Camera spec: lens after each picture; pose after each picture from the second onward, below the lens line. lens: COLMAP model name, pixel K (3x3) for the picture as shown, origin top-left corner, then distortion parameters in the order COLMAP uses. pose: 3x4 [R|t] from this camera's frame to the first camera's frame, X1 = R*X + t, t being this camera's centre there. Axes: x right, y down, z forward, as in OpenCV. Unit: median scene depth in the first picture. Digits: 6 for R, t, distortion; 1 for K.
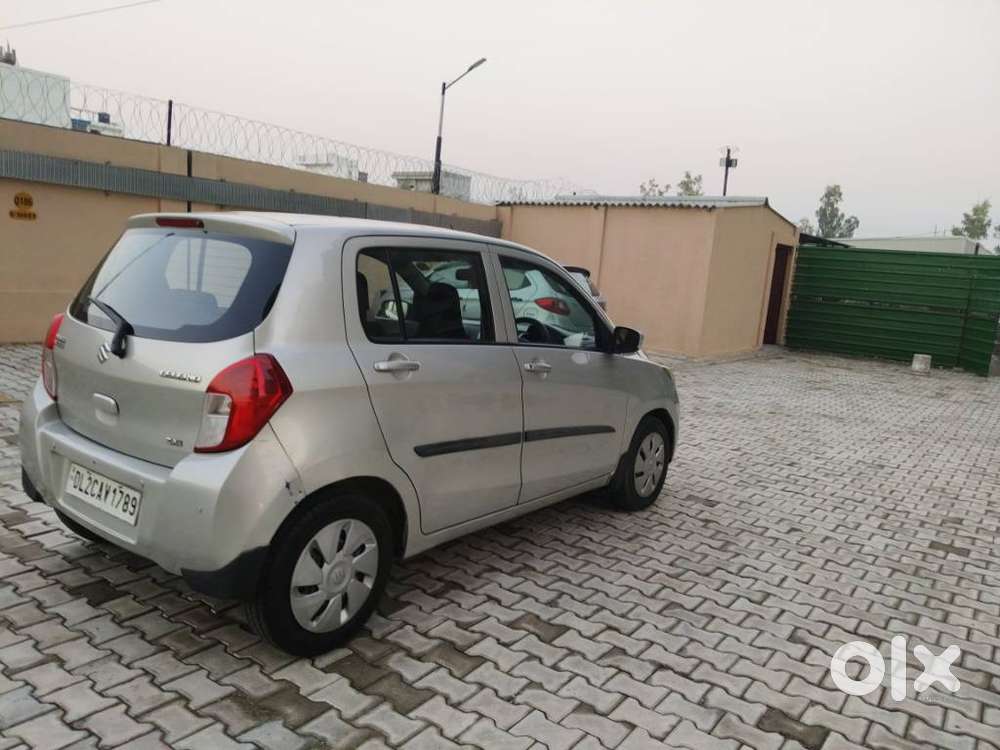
lens RADIAL K [[762.1, 0, 489.3], [0, 762.1, 378.6], [0, 0, 1]] dist [0.044399, -0.081347]
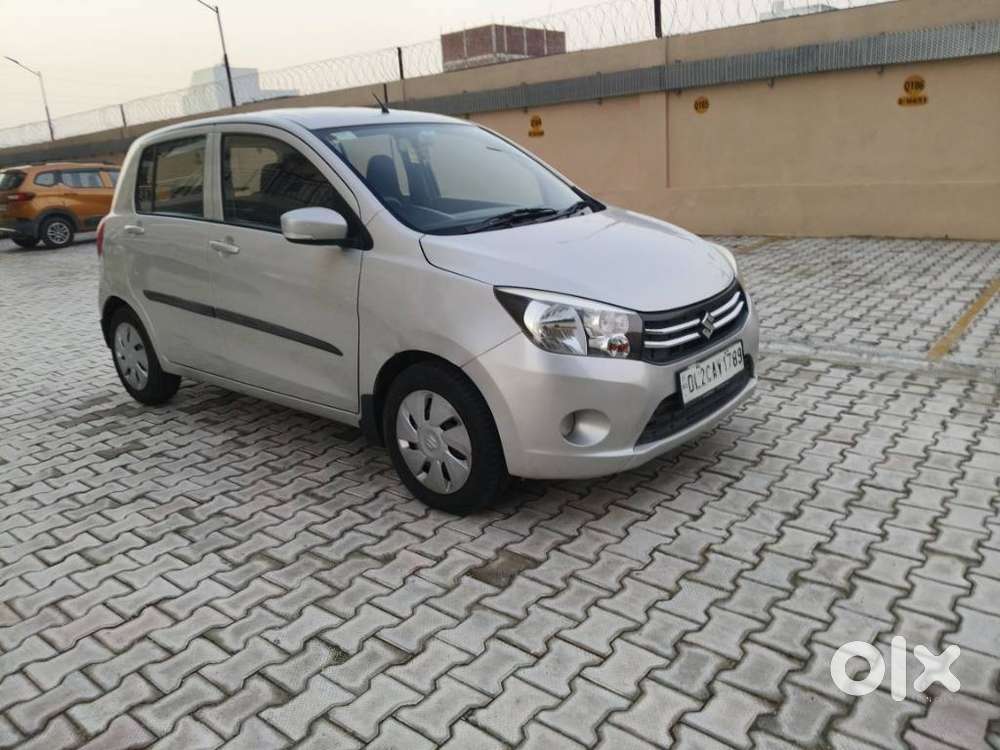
lens RADIAL K [[762.1, 0, 480.3], [0, 762.1, 366.9], [0, 0, 1]] dist [0.044399, -0.081347]
pose [[-0.067868, 0.199639, -0.977516, 0.962609], [-0.093053, 0.974238, 0.205430, -0.090741], [0.993345, 0.104903, -0.047542, 1.291574]]
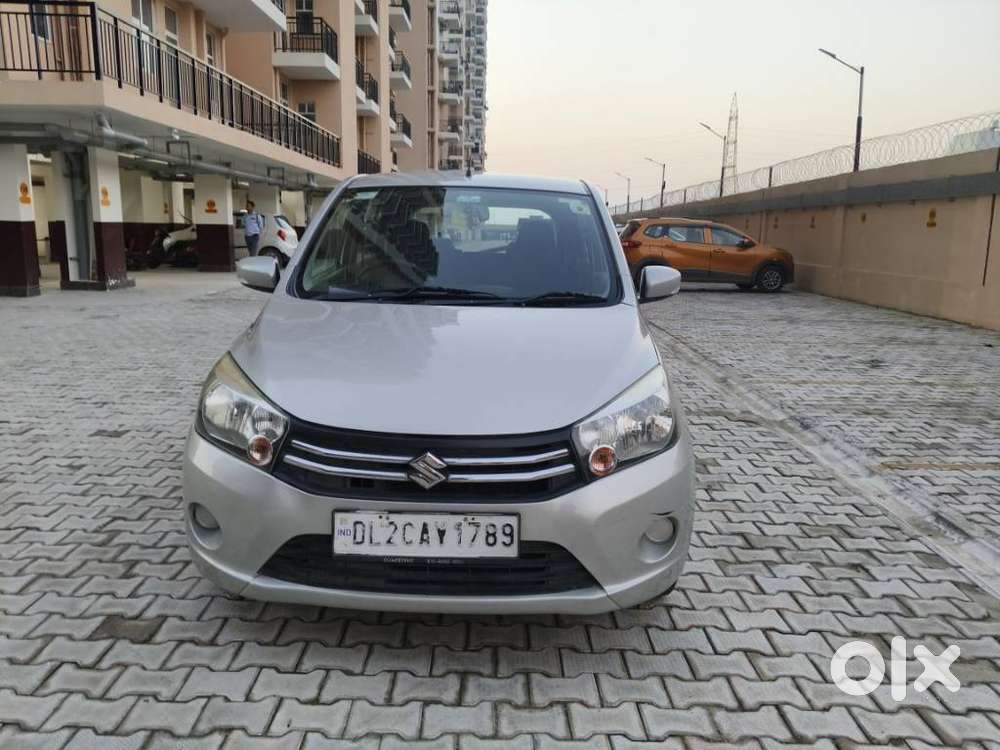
lens RADIAL K [[762.1, 0, 496.1], [0, 762.1, 387.9], [0, 0, 1]] dist [0.044399, -0.081347]
pose [[-0.801591, 0.027278, -0.597250, 0.489407], [-0.172070, 0.946166, 0.274155, -0.209703], [0.572577, 0.322529, -0.753745, 1.890843]]
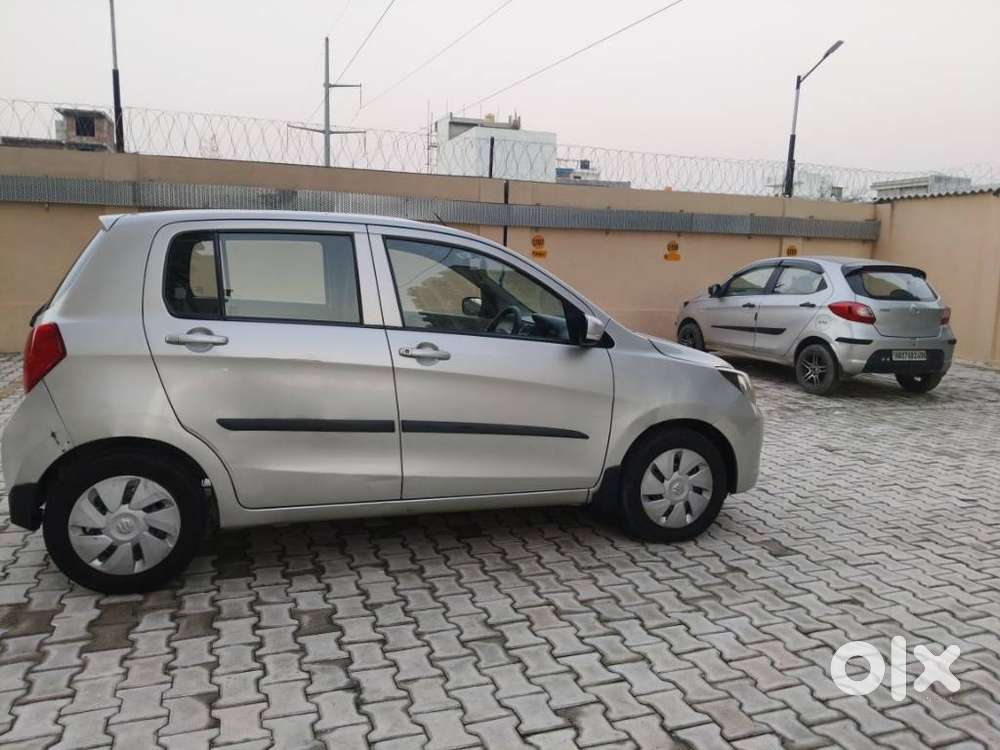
lens RADIAL K [[762.1, 0, 497.4], [0, 762.1, 360.3], [0, 0, 1]] dist [0.044399, -0.081347]
pose [[0.826681, 0.019771, -0.562324, 0.616372], [-0.051742, 0.997819, -0.040984, 0.024967], [0.560287, 0.062976, 0.825901, 0.259762]]
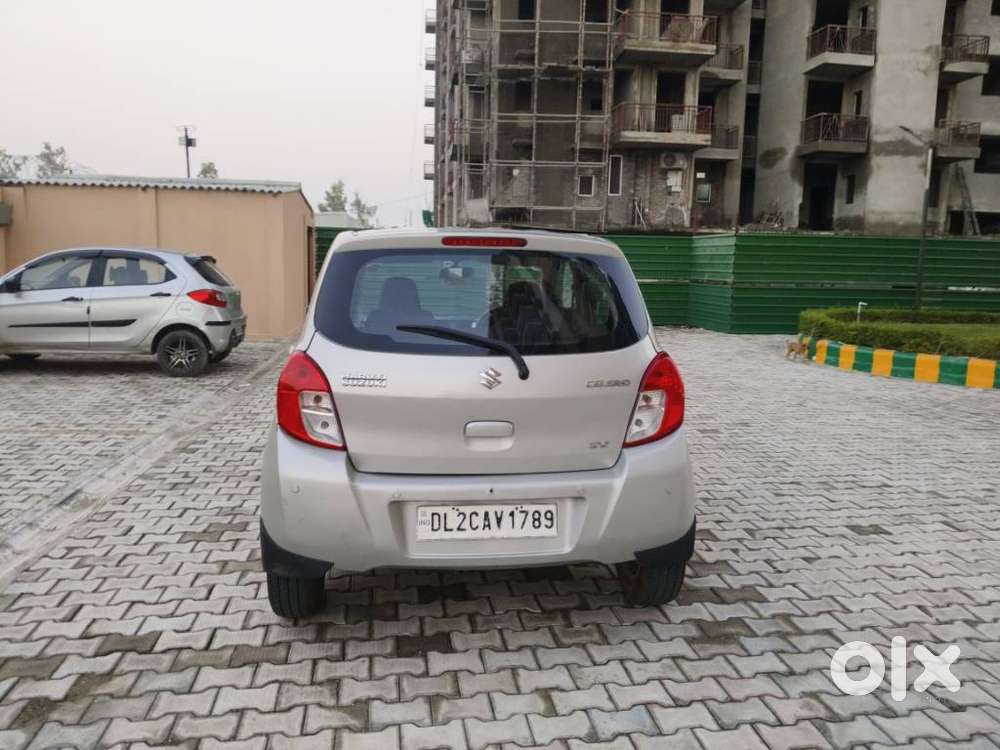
lens RADIAL K [[762.1, 0, 494.6], [0, 762.1, 365.7], [0, 0, 1]] dist [0.044399, -0.081347]
pose [[0.717322, -0.148752, 0.680678, -0.827705], [0.139414, 0.987830, 0.068956, -0.082493], [-0.682651, 0.045433, 0.729330, 0.208682]]
